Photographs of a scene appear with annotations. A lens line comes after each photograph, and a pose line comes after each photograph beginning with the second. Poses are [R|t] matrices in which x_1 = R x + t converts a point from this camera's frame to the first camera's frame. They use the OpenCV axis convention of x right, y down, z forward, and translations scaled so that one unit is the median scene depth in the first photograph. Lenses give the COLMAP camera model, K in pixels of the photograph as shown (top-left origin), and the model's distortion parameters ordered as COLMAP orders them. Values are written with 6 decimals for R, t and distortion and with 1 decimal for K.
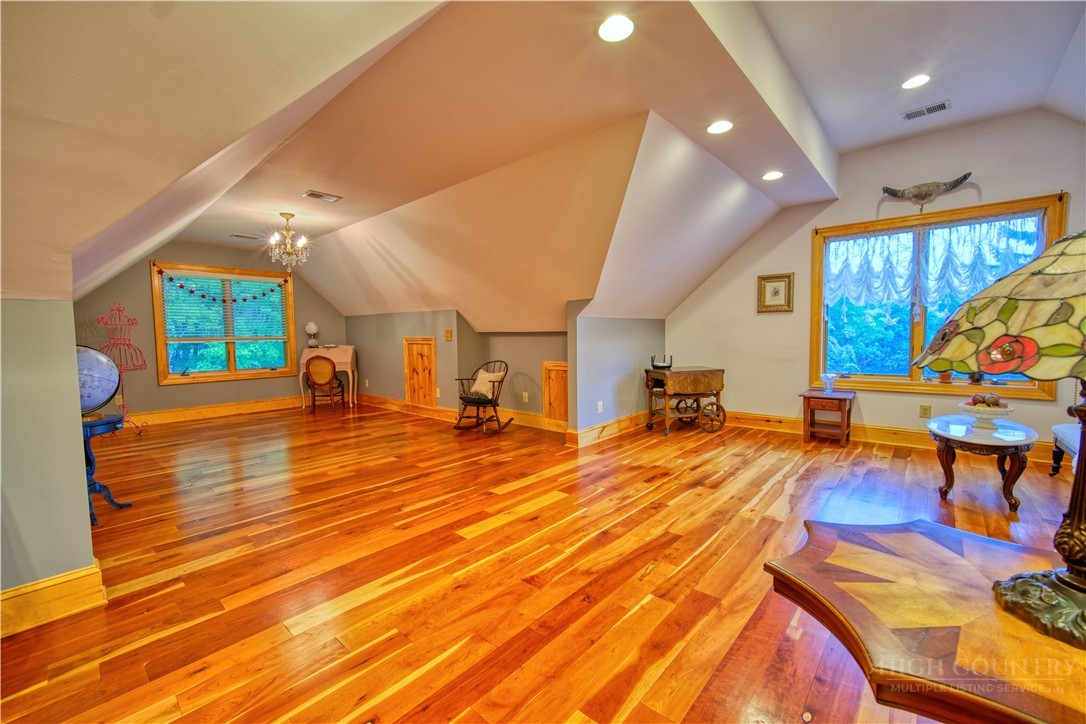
lens RADIAL K [[427.7, 0, 547.3], [0, 427.7, 362.5], [0, 0, 1]] dist [-0.003649, -0.000075]
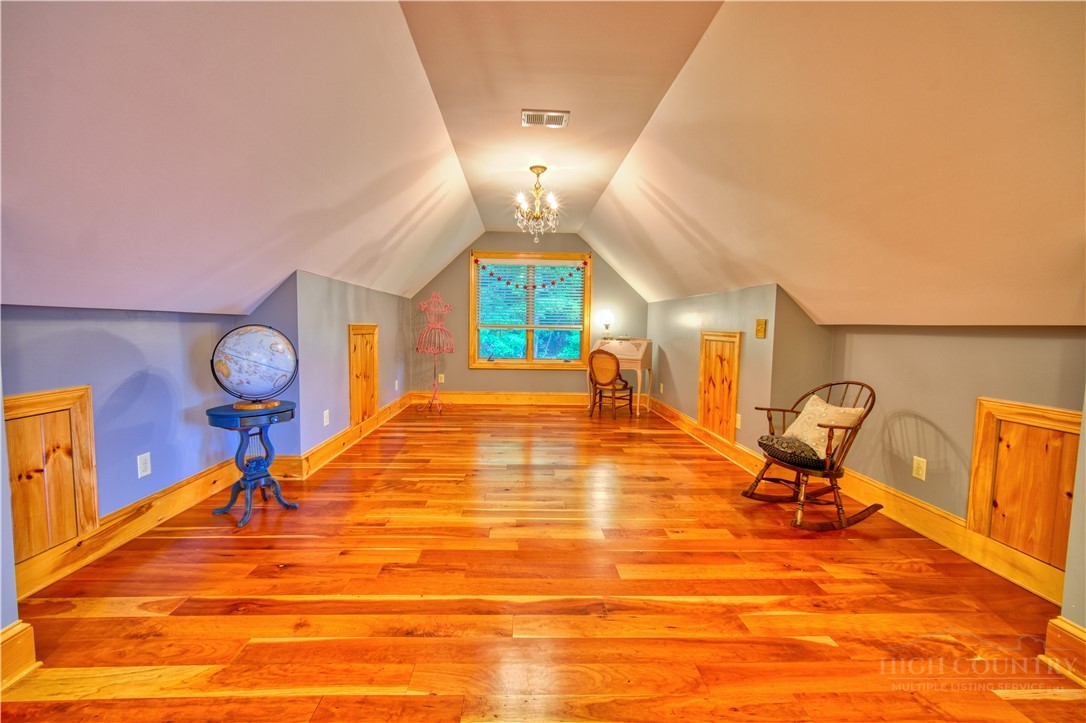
lens RADIAL K [[427.7, 0, 547.3], [0, 427.7, 362.0], [0, 0, 1]] dist [-0.003649, -0.000075]
pose [[0.679632, 0.083497, -0.728786, 0.001692], [-0.073857, 0.996241, 0.045264, -0.025613], [0.729826, 0.023063, 0.683244, 0.422127]]
